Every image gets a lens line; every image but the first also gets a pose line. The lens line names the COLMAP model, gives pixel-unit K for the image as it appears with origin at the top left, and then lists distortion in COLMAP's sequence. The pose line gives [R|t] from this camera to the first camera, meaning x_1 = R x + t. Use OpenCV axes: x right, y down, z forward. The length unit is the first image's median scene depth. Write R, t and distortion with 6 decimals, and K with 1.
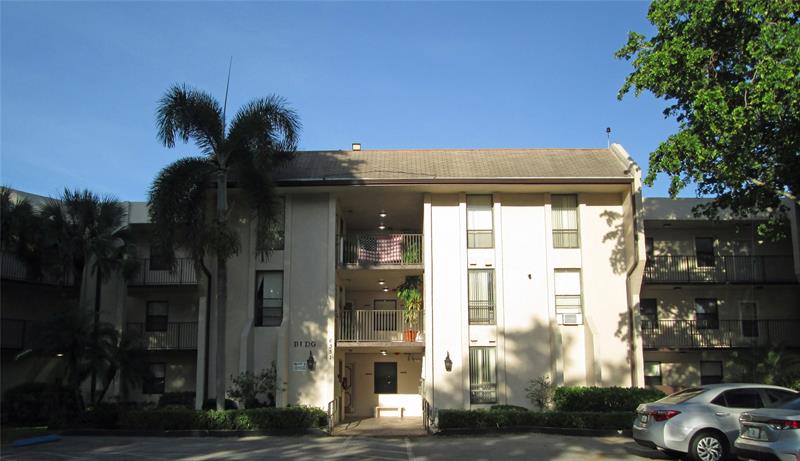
lens RADIAL K [[636.6, 0, 400.0], [0, 636.6, 230.5], [0, 0, 1]] dist [-0.001628, -0.003908]
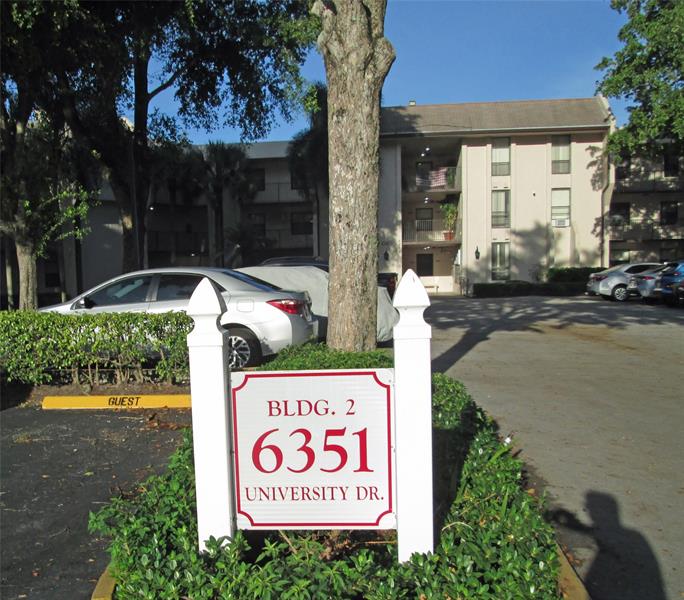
lens RADIAL K [[669.3, 0, 342.0], [0, 669.3, 300.0], [0, 0, 1]] dist [-0.046023, -0.002149]
pose [[0.997340, -0.014160, -0.071498, -0.128001], [0.033114, 0.961891, 0.271422, -0.121965], [0.064930, -0.273067, 0.959801, -0.551076]]
